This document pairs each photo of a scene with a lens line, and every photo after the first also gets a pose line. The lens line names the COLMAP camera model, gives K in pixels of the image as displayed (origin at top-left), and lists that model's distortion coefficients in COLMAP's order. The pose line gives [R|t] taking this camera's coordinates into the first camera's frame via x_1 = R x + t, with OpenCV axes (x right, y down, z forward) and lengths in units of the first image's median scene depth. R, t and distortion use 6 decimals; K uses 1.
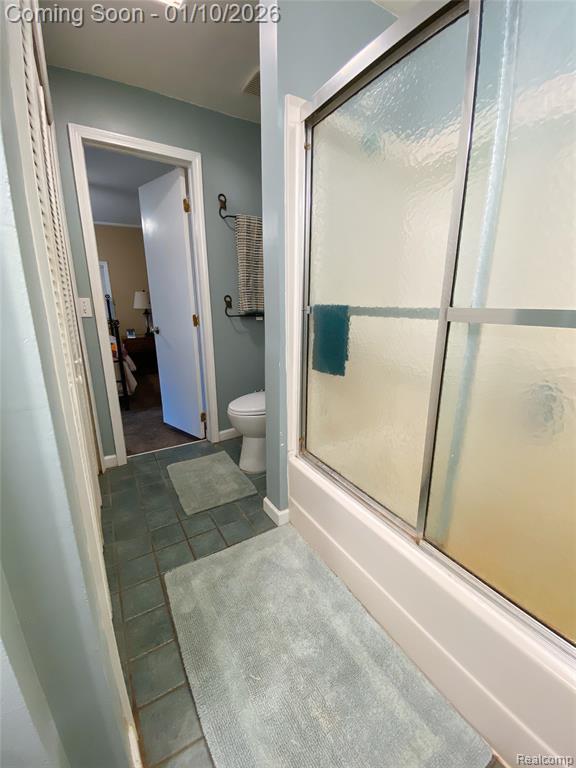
lens RADIAL K [[312.9, 0, 286.9], [0, 312.9, 379.6], [0, 0, 1]] dist [0.018734, -0.018476]
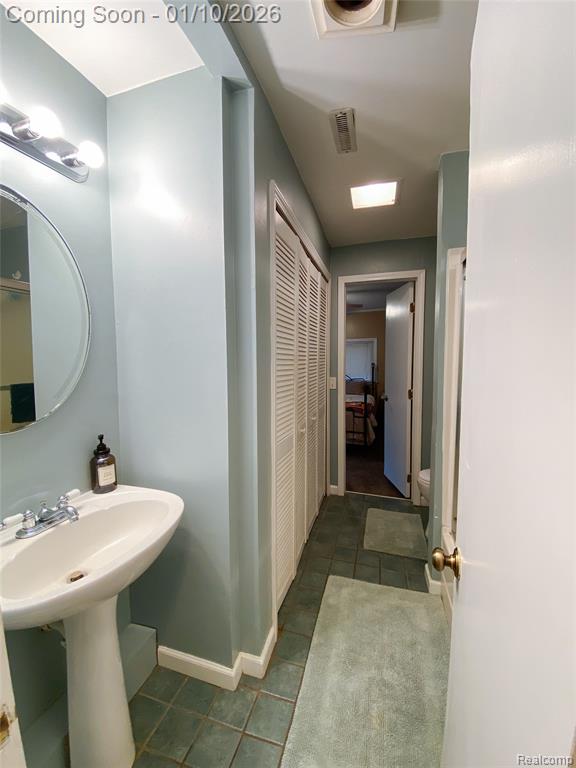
lens RADIAL K [[310.6, 0, 288.0], [0, 310.6, 384.0], [0, 0, 1]] dist [0.036861, -0.029413]
pose [[0.672497, 0.061190, -0.737566, 0.320684], [-0.180205, 0.980122, -0.082994, -0.053758], [0.717826, 0.188726, 0.670155, -0.174515]]
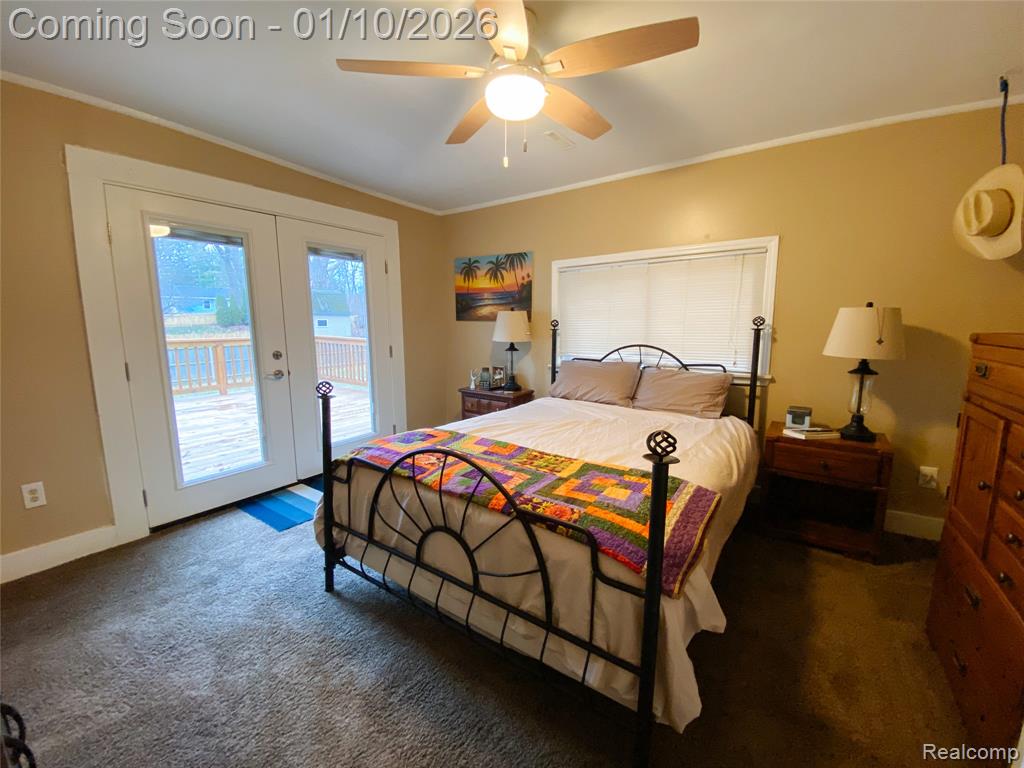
lens RADIAL K [[414.2, 0, 509.0], [0, 414.2, 388.0], [0, 0, 1]] dist [0.036861, -0.029413]
pose [[0.415135, 0.146621, -0.897867, -0.543957], [-0.225276, 0.972759, 0.054692, -0.354357], [0.881427, 0.179564, 0.436856, 1.283498]]
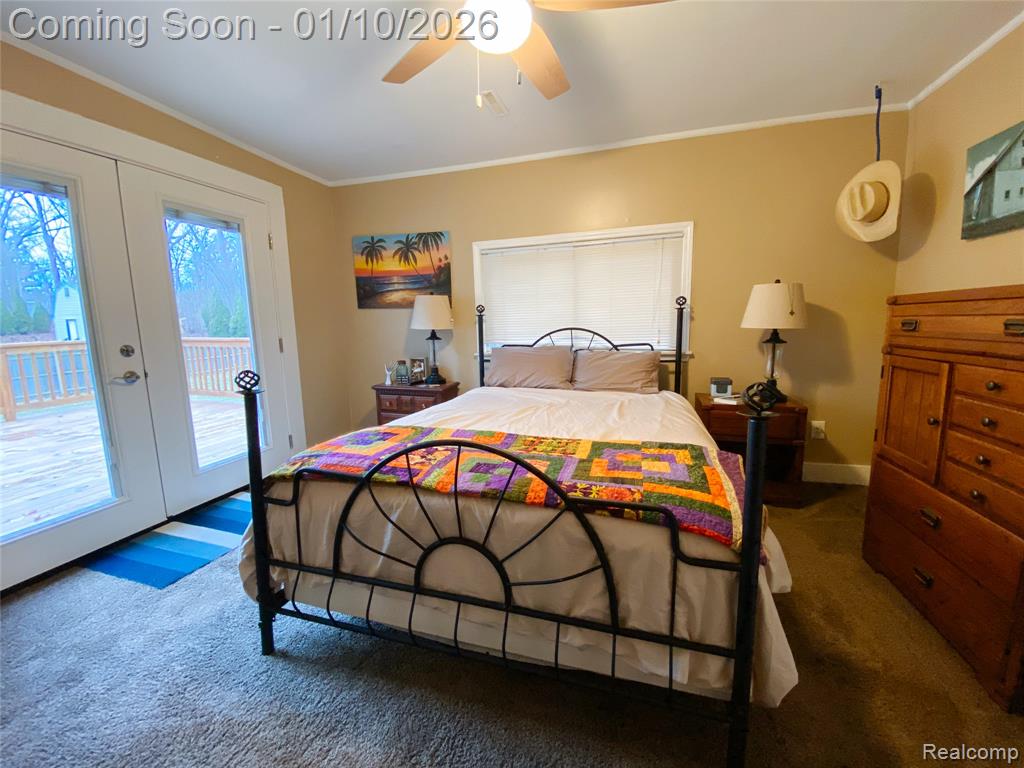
lens RADIAL K [[417.2, 0, 509.7], [0, 417.2, 387.2], [0, 0, 1]] dist [0.018734, -0.018476]
pose [[0.675682, 0.106116, -0.729515, -0.766669], [-0.167446, 0.985812, -0.011693, -0.260256], [0.717924, 0.130055, 0.683864, 1.166489]]
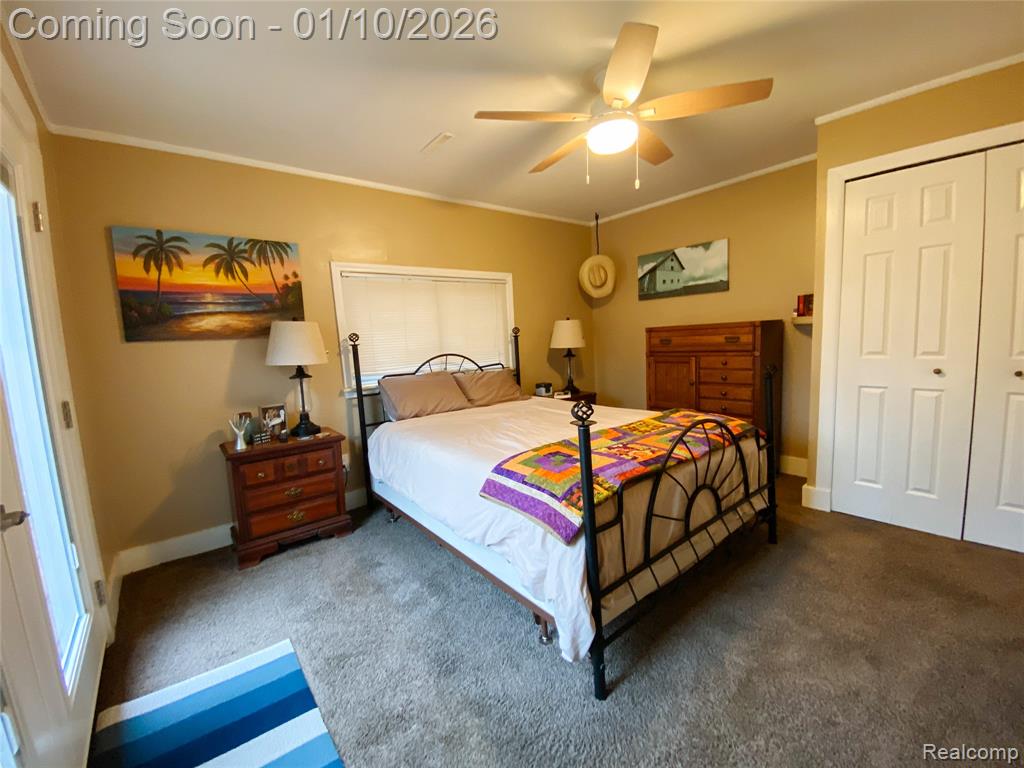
lens RADIAL K [[408.8, 0, 526.2], [0, 408.8, 381.3], [0, 0, 1]] dist [0.016970, -0.027735]
pose [[0.986692, -0.061492, 0.150525, -1.730320], [0.082287, 0.987275, -0.136074, -0.173466], [-0.140242, 0.146650, 0.979197, 0.713037]]
